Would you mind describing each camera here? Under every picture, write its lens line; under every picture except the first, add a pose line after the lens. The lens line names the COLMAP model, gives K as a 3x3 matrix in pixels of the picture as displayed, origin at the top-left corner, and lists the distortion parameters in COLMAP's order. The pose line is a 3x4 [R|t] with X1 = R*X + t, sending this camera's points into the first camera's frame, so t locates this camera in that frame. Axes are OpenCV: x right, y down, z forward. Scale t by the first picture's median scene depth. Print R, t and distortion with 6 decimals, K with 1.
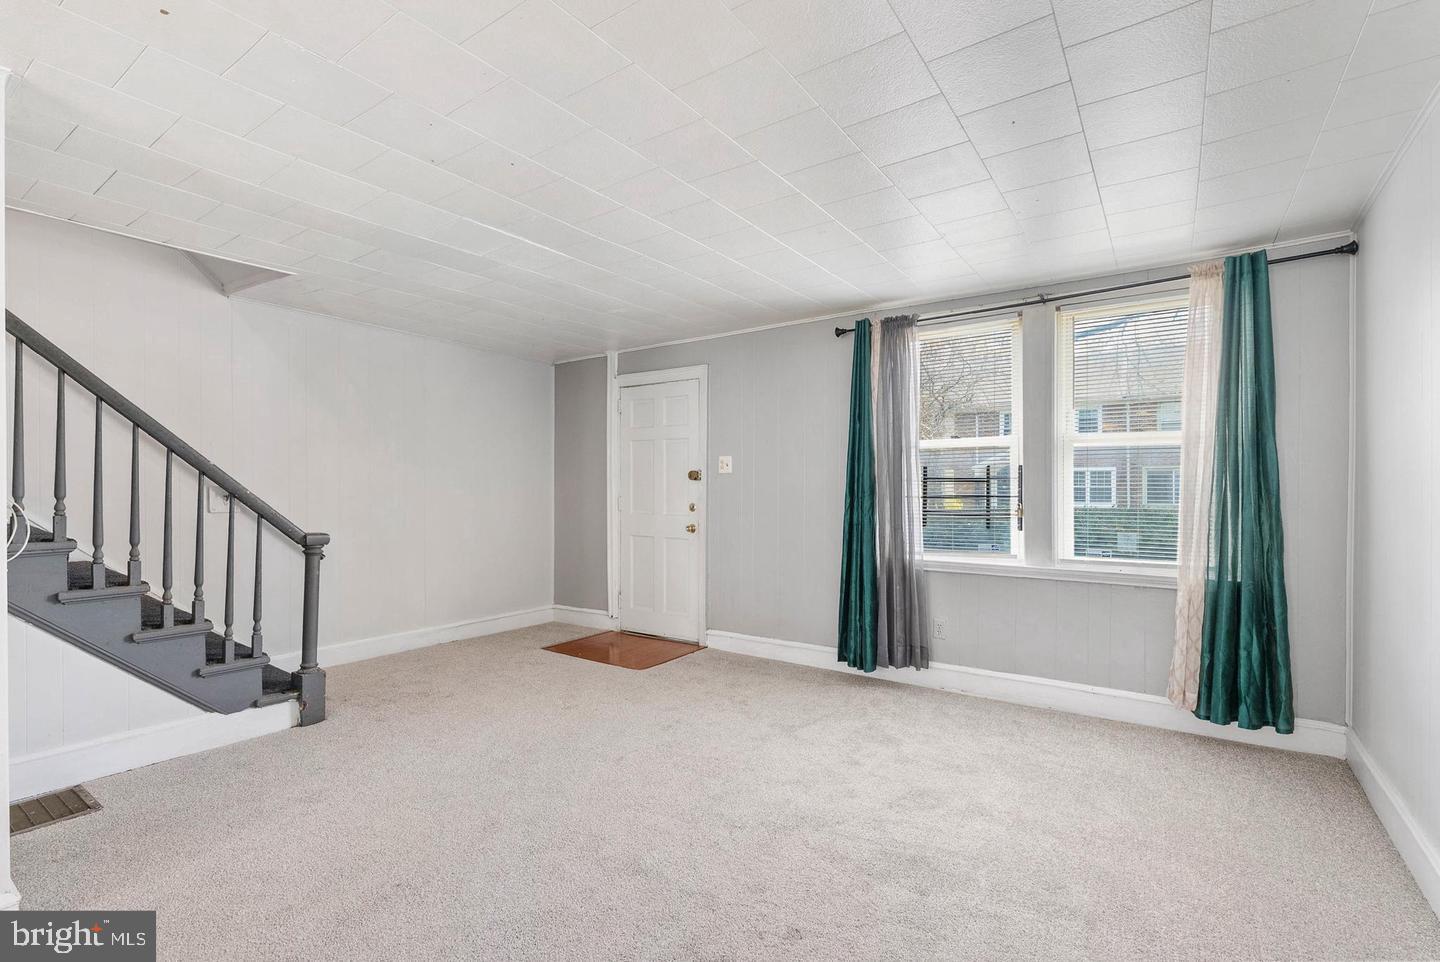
lens RADIAL K [[661.5, 0, 721.0], [0, 661.5, 491.7], [0, 0, 1]] dist [-0.002452, -0.000002]
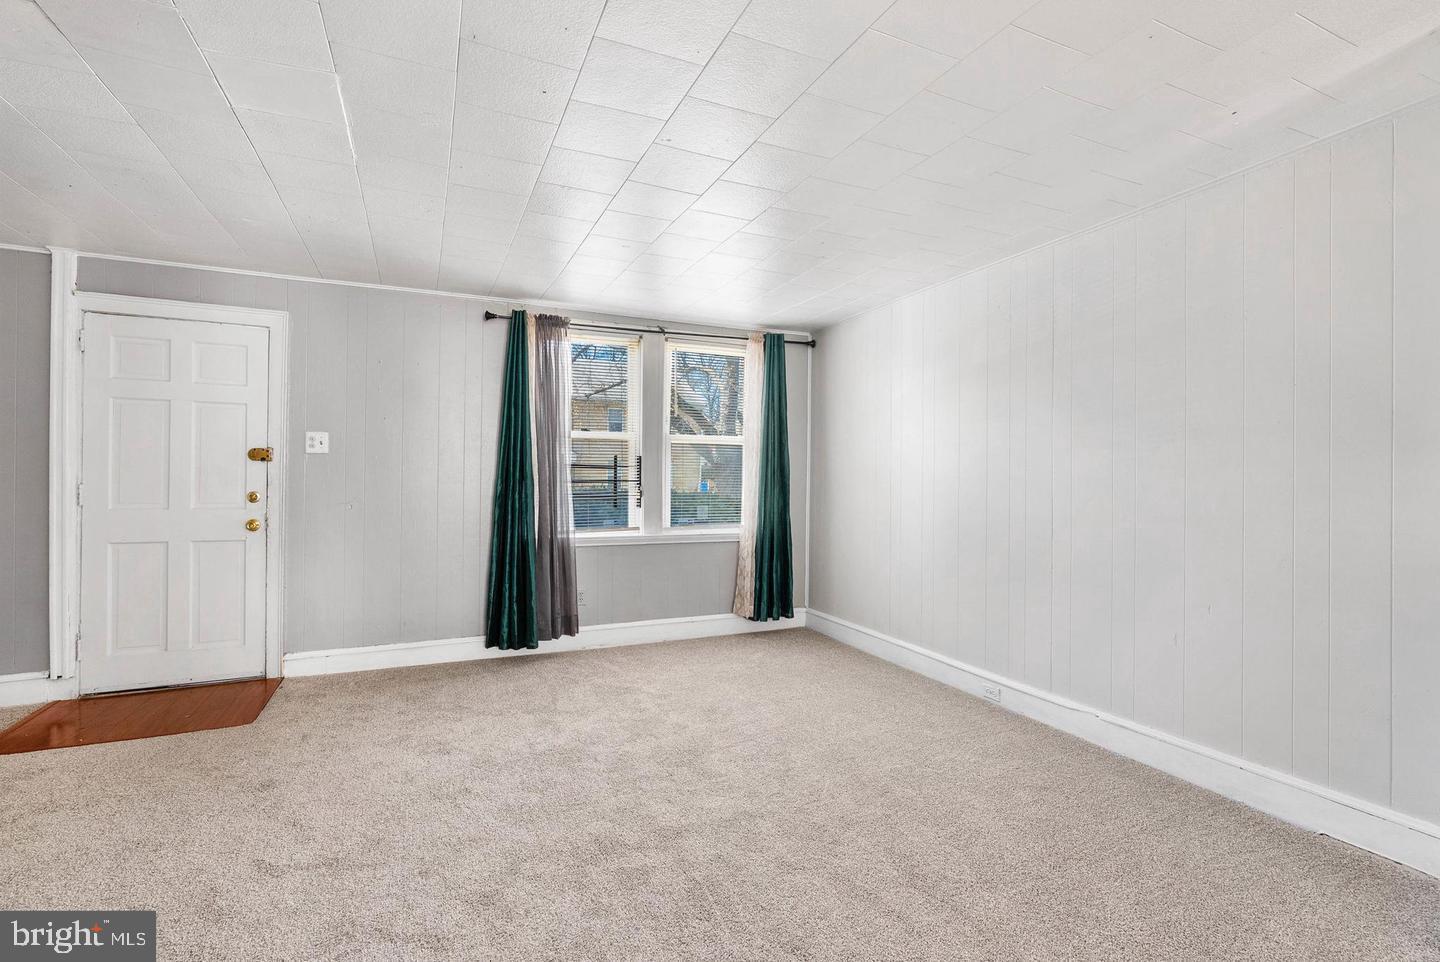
lens RADIAL K [[655.7, 0, 720.0], [0, 655.7, 481.0], [0, 0, 1]] dist [-0.003988, 0.000808]
pose [[0.506549, -0.001402, 0.862210, -0.530235], [-0.000585, 0.999998, 0.001969, 0.004632], [-0.862211, -0.001502, 0.506547, 0.220370]]
